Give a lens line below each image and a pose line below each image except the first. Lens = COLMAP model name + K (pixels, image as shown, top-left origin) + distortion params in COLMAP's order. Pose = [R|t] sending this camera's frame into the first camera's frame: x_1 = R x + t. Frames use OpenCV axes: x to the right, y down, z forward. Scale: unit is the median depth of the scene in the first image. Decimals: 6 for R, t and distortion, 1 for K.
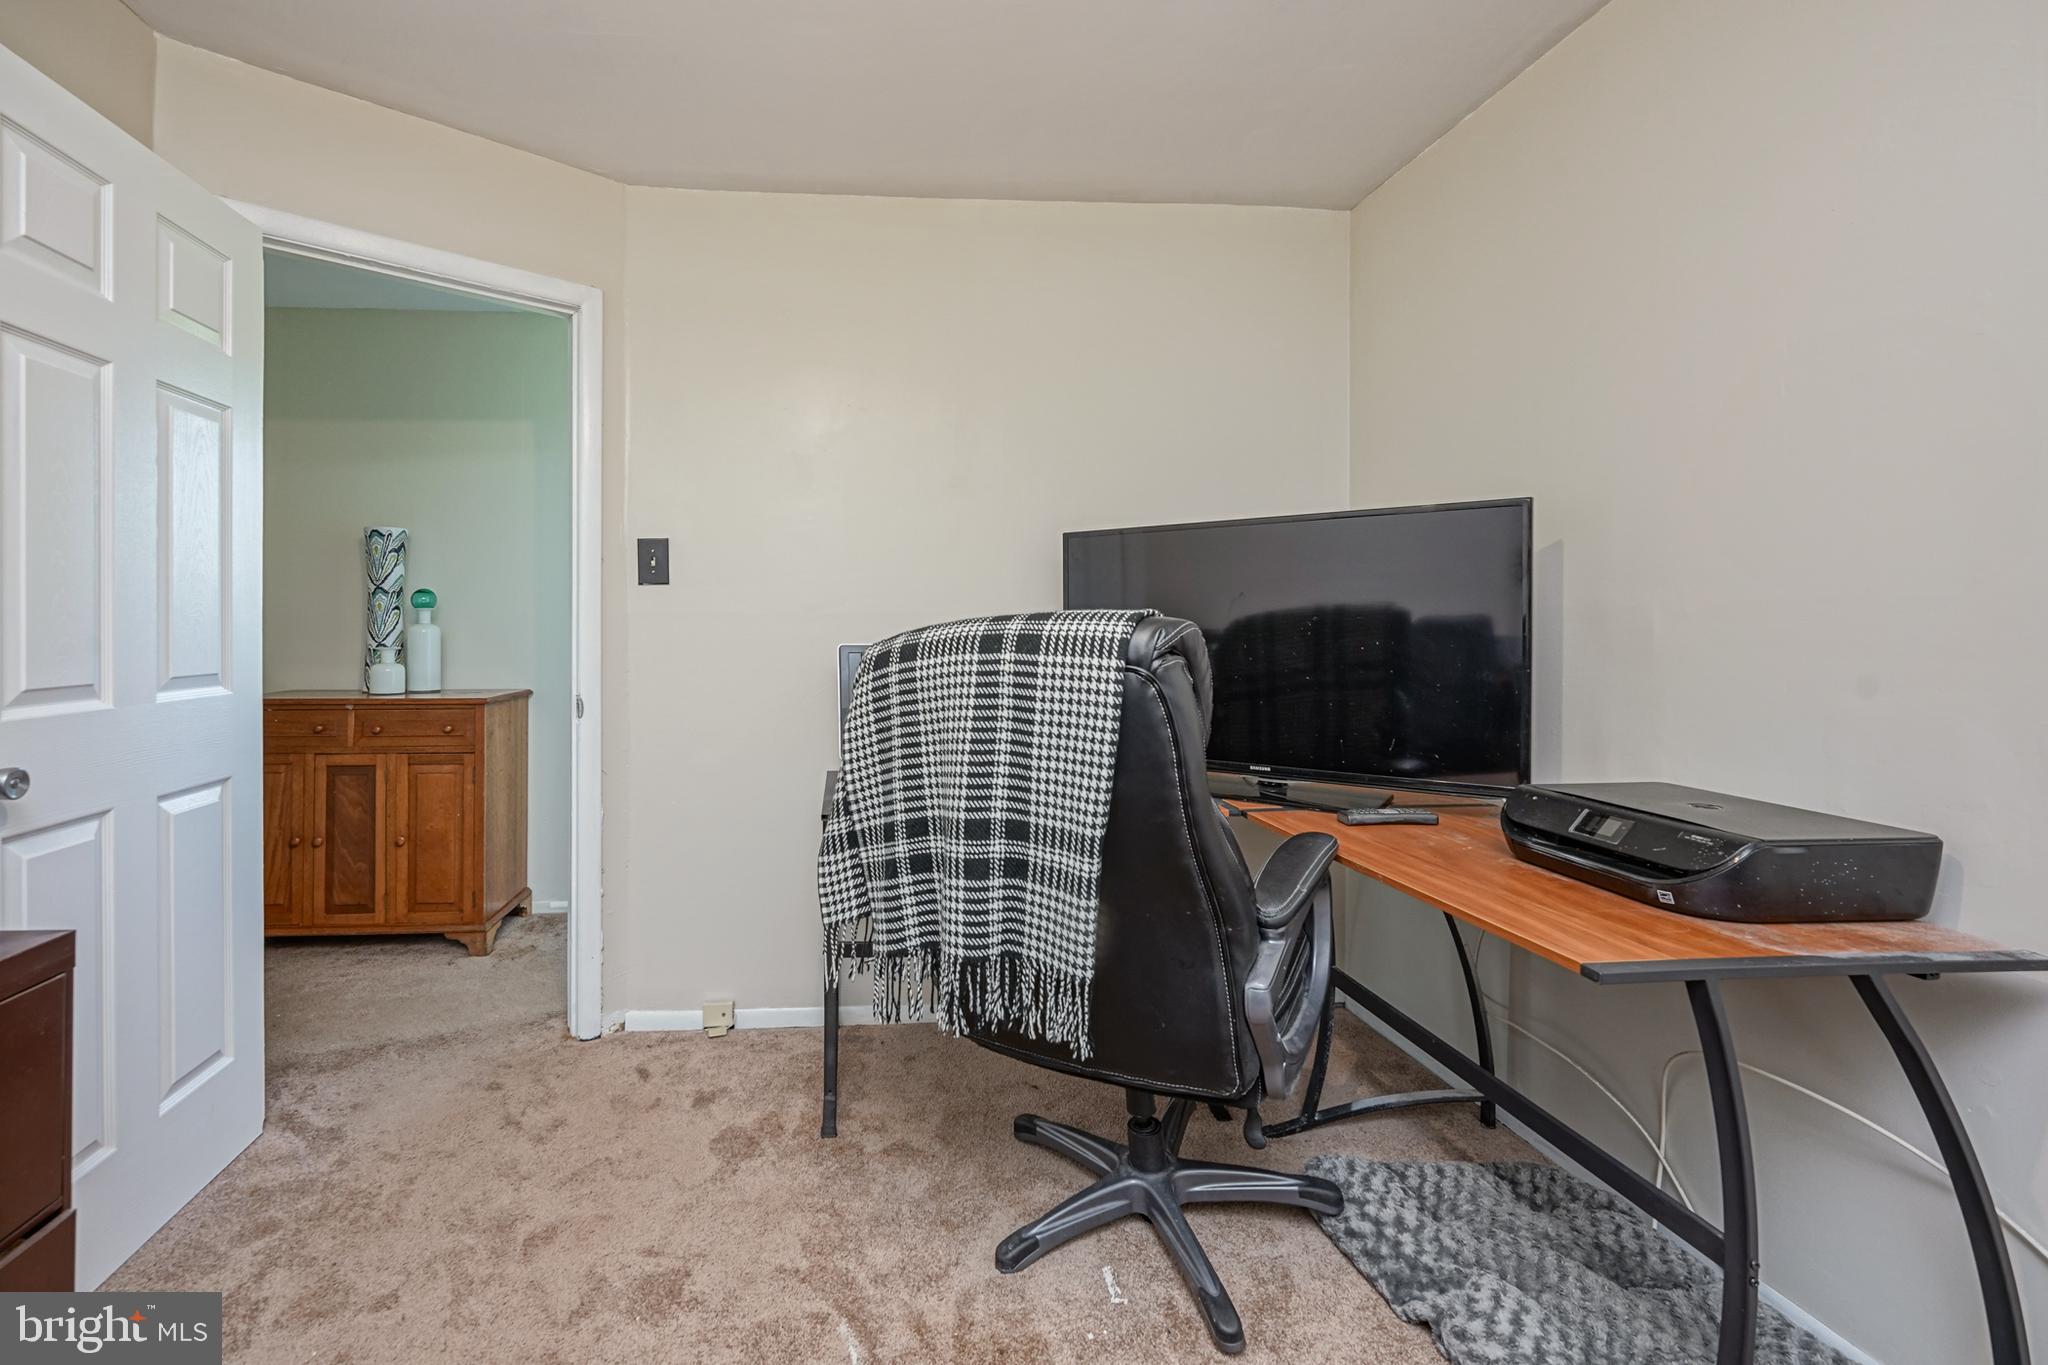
lens RADIAL K [[830.8, 0, 1029.7], [0, 830.8, 618.6], [0, 0, 1]] dist [-0.002113, 0.000725]
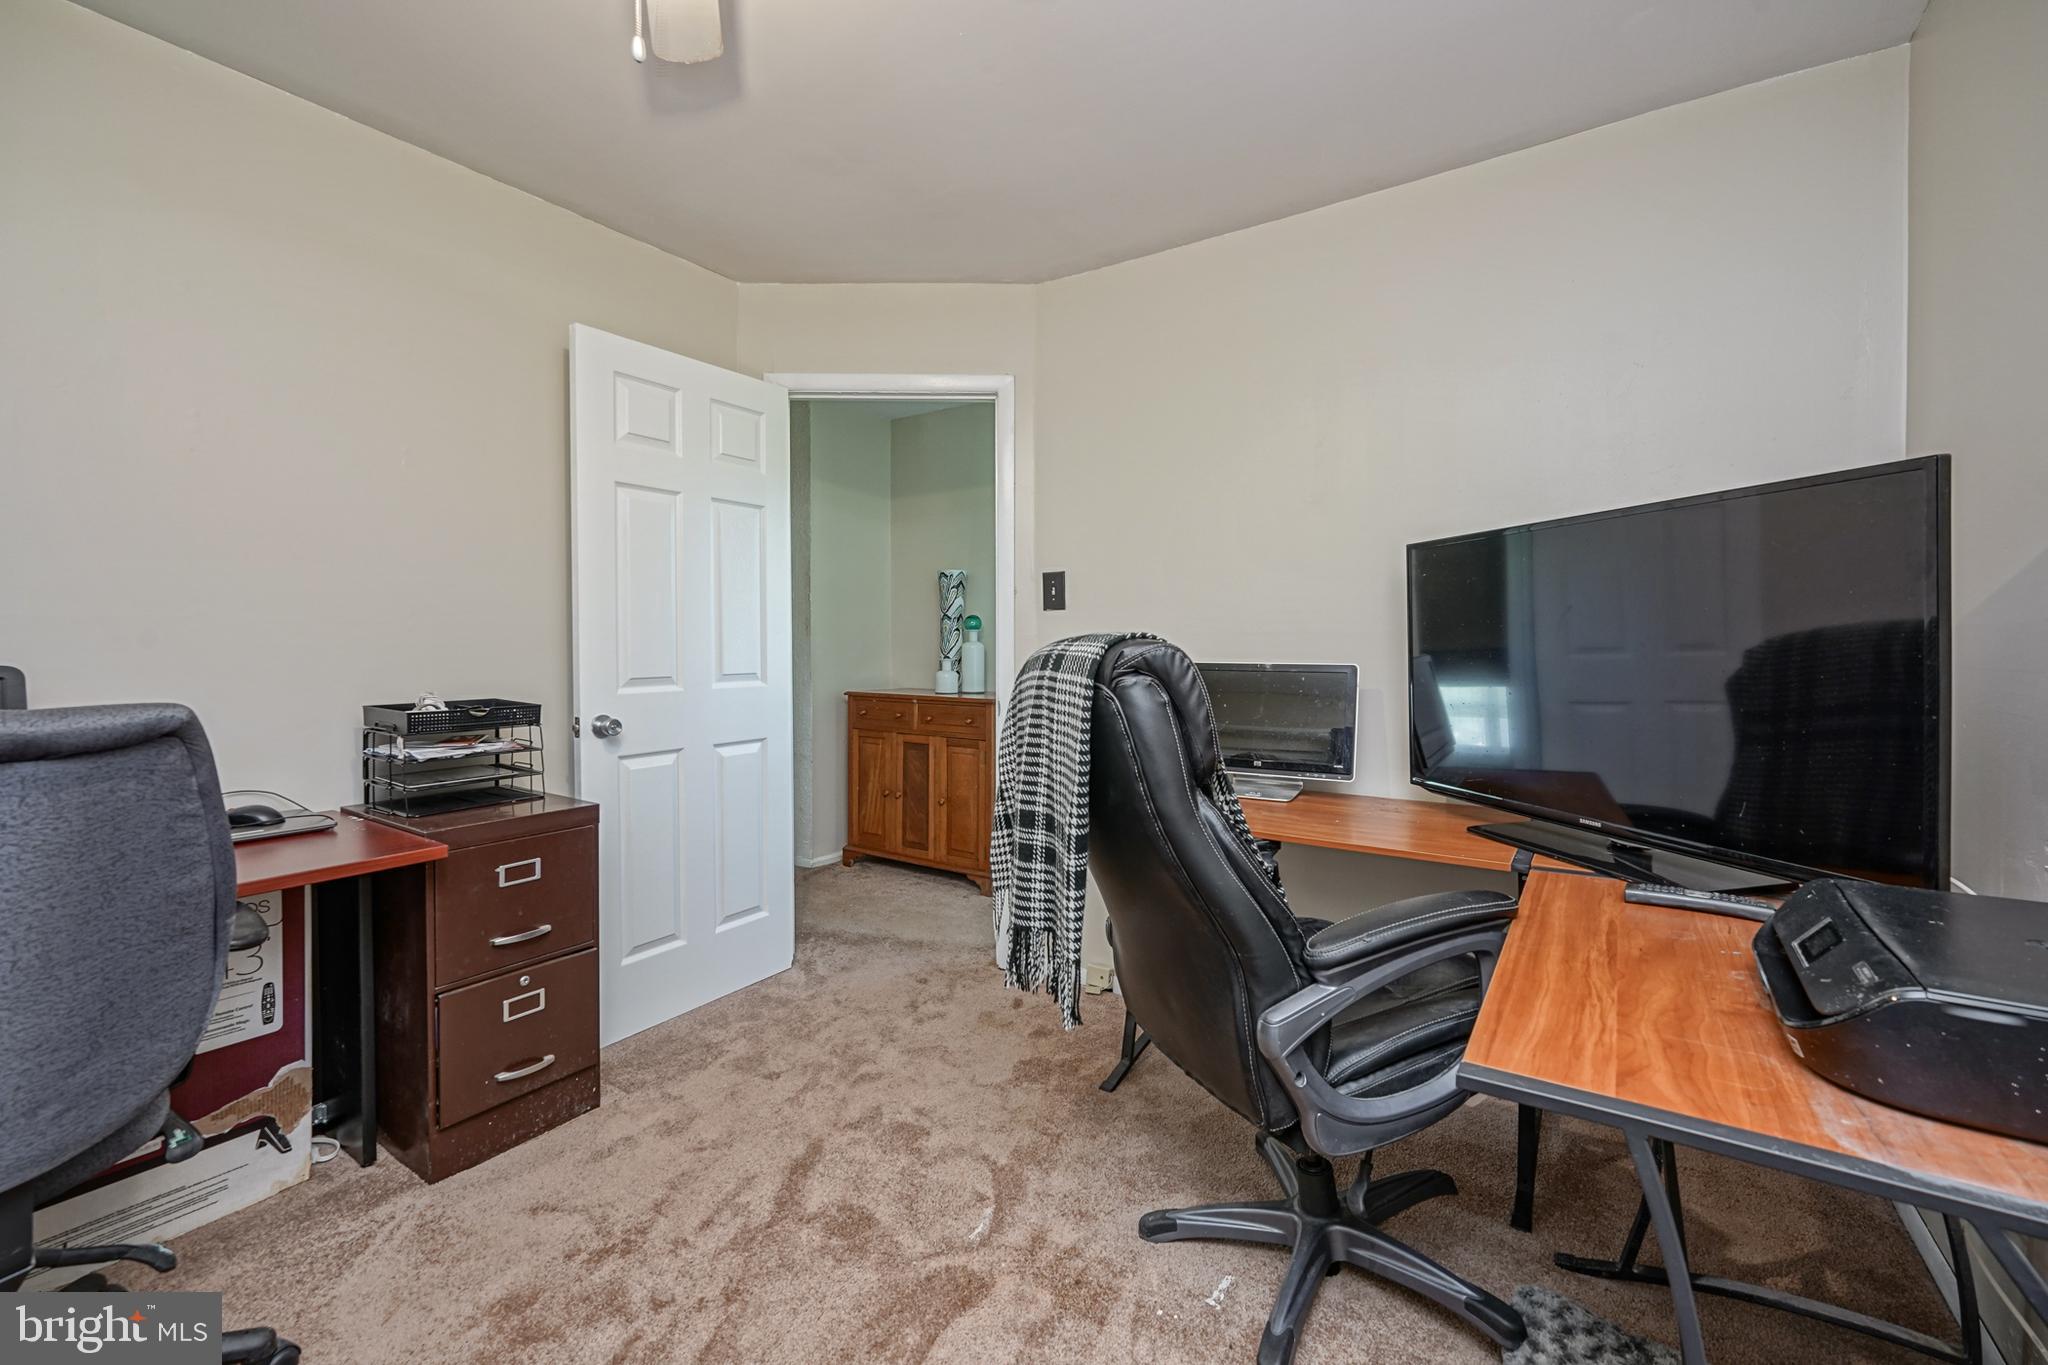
lens RADIAL K [[830.8, 0, 1062.9], [0, 830.8, 644.1], [0, 0, 1]] dist [-0.002113, 0.000725]
pose [[0.803426, 0.003792, -0.595393, 0.406916], [0.001971, 0.999957, 0.009027, -0.003043], [0.595402, -0.008426, 0.803384, 0.050871]]
